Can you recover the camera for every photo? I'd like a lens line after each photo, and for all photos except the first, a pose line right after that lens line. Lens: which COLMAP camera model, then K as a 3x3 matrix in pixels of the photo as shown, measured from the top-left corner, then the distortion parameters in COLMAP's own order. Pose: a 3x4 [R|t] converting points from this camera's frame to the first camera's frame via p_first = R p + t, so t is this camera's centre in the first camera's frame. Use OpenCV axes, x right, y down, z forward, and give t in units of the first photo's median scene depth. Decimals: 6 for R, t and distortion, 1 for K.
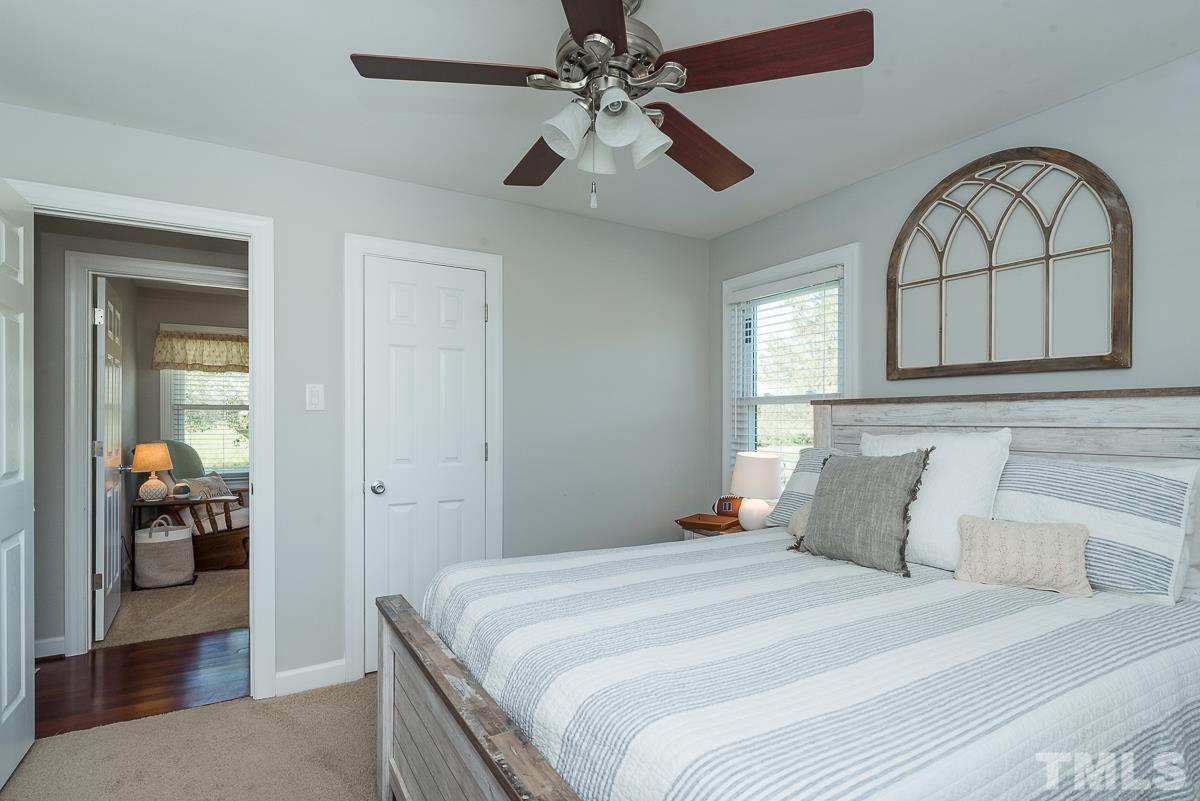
lens RADIAL K [[586.9, 0, 582.0], [0, 586.9, 419.0], [0, 0, 1]] dist [0.001492, -0.001937]
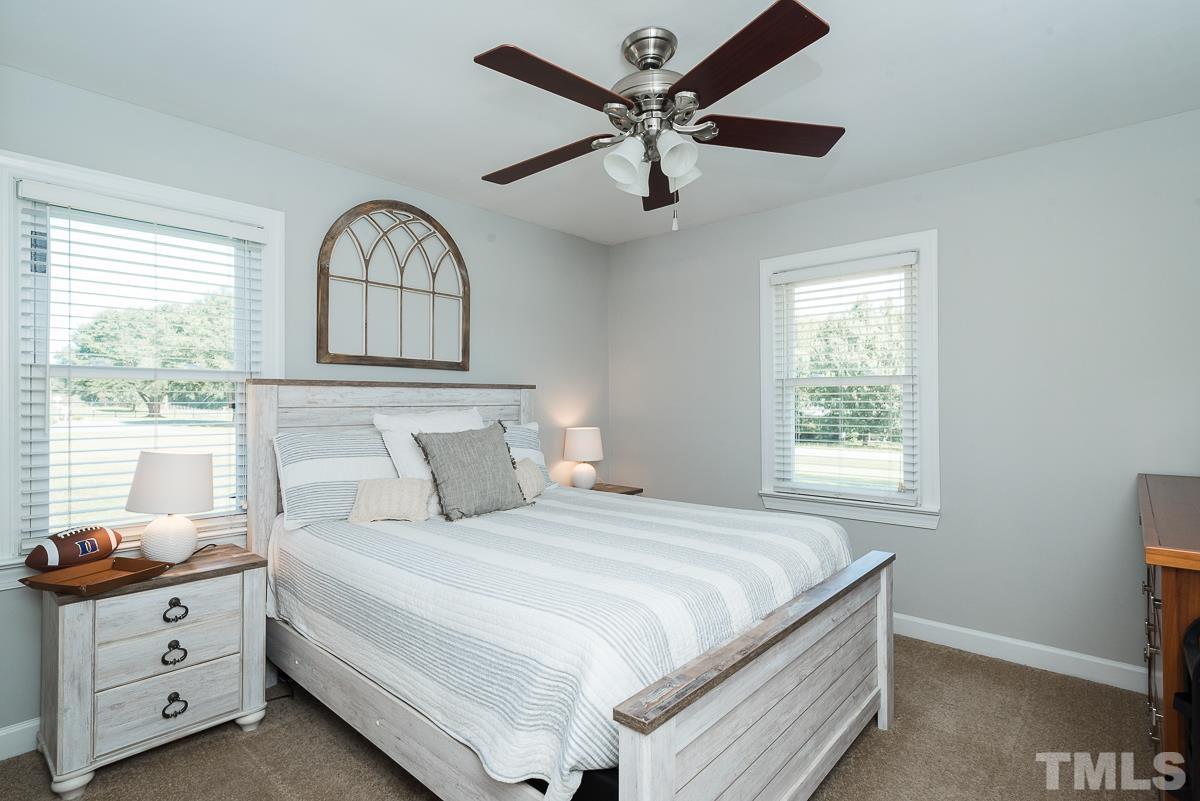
lens RADIAL K [[586.9, 0, 600.8], [0, 586.9, 399.3], [0, 0, 1]] dist [0.001492, -0.001937]
pose [[-0.321570, 0.000730, 0.946886, -0.682997], [0.002261, 0.999997, -0.000003, -0.001705], [-0.946883, 0.002139, -0.321570, 0.964956]]
